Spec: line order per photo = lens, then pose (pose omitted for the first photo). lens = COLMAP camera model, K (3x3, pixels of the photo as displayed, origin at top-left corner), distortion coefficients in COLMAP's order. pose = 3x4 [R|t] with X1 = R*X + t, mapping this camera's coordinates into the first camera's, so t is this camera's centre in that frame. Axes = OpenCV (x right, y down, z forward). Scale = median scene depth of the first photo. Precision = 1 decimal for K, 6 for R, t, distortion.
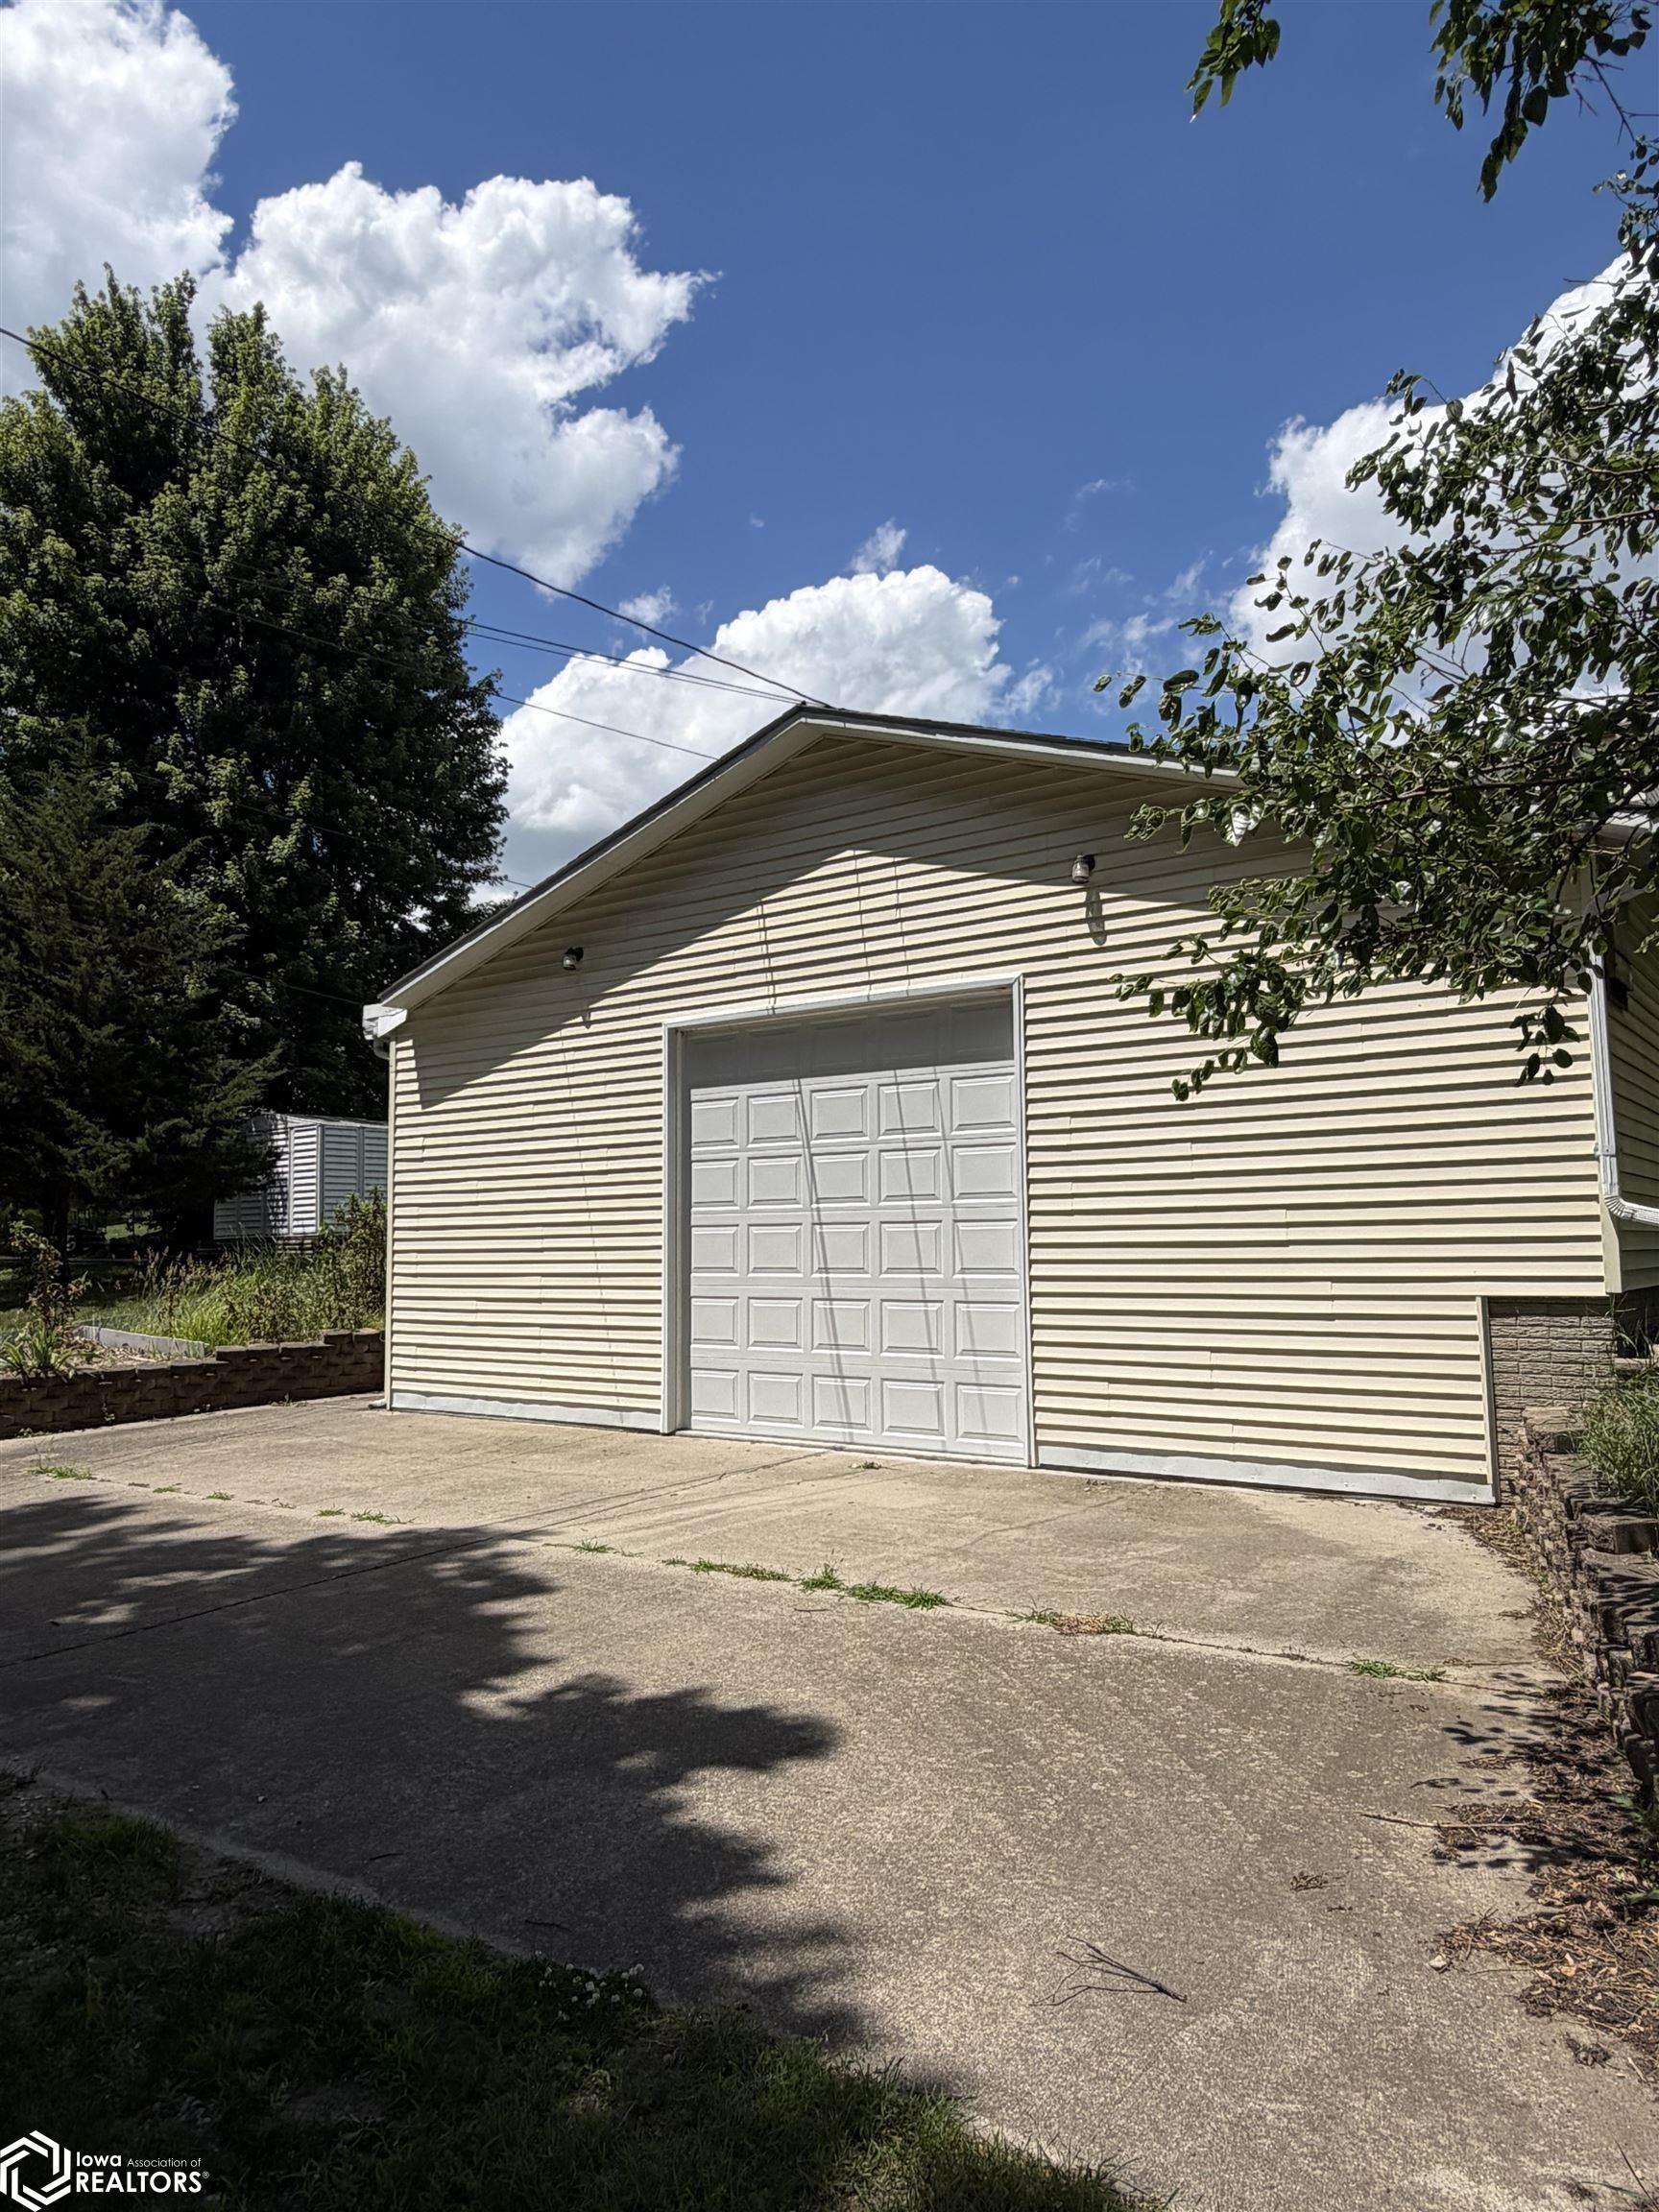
lens RADIAL K [[1484.7, 0, 828.9], [0, 1484.7, 1105.4], [0, 0, 1]] dist [-0.006839, -0.000352]
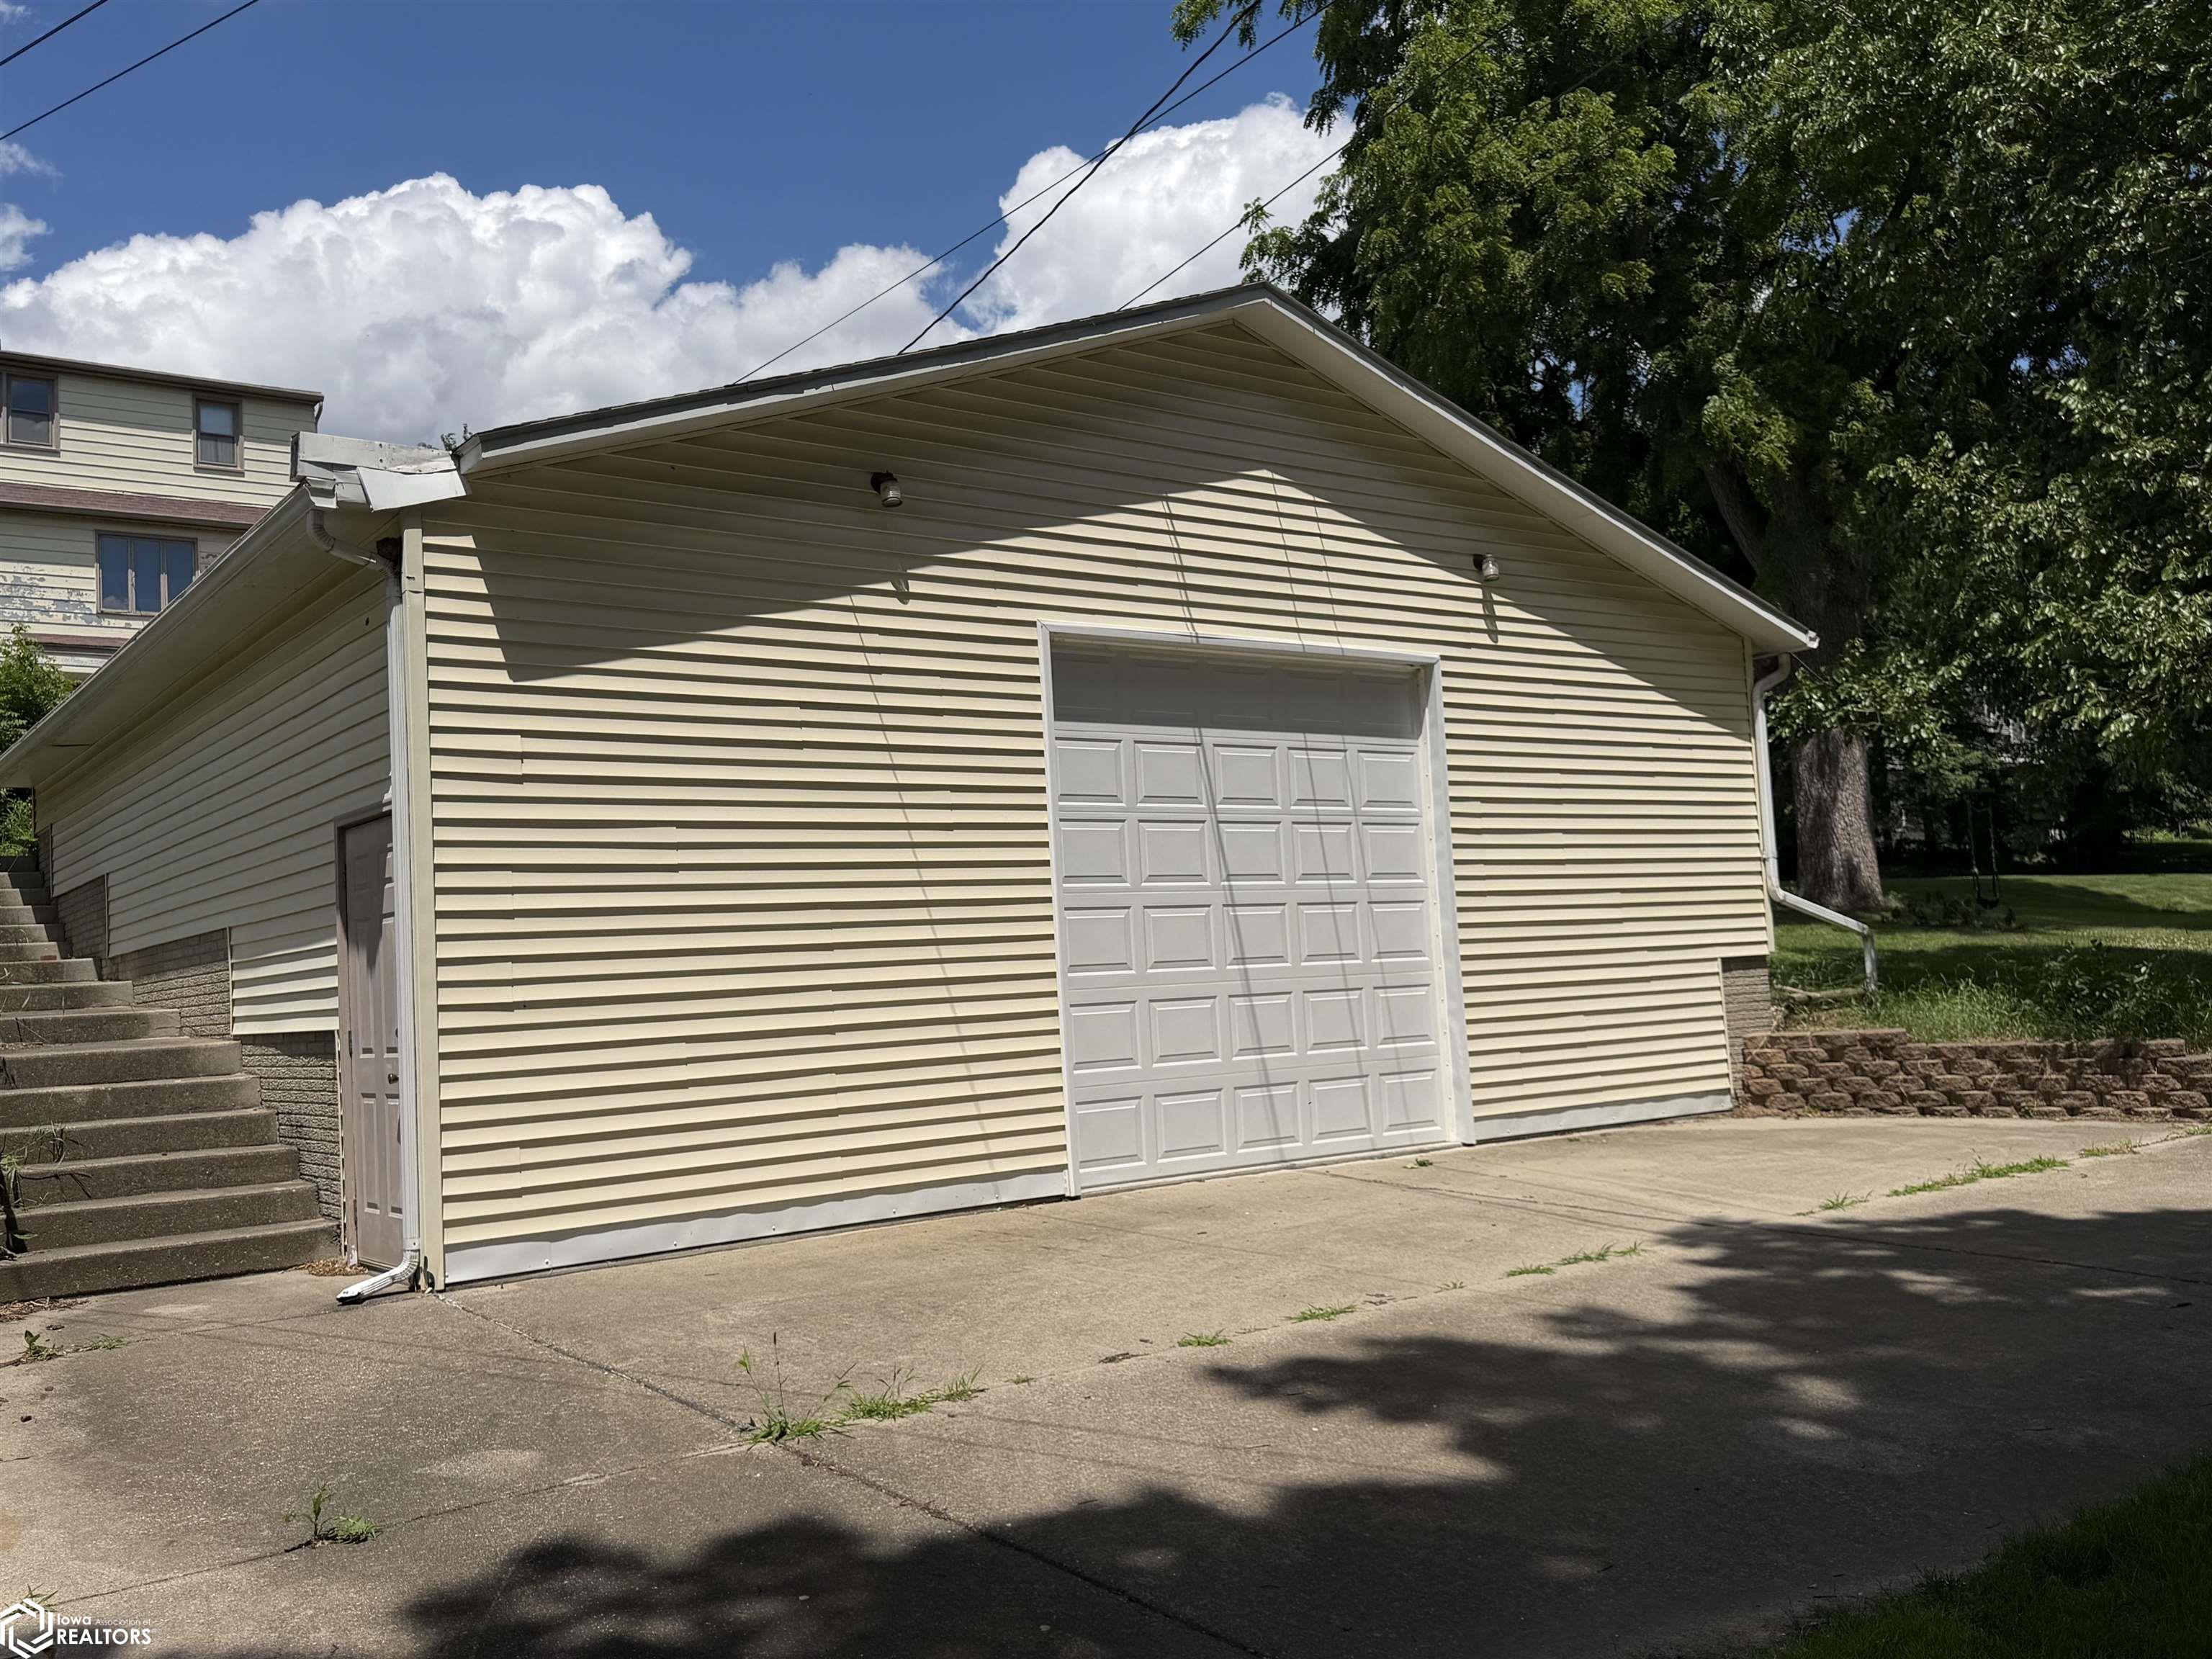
lens RADIAL K [[1903.3, 0, 1106.3], [0, 1903.3, 833.8], [0, 0, 1]] dist [0.115873, 0.001103]
pose [[0.280737, 0.068345, 0.957348, -1.052954], [-0.042723, 0.997363, -0.058673, 0.105900], [-0.958833, -0.024429, 0.282916, 0.770032]]
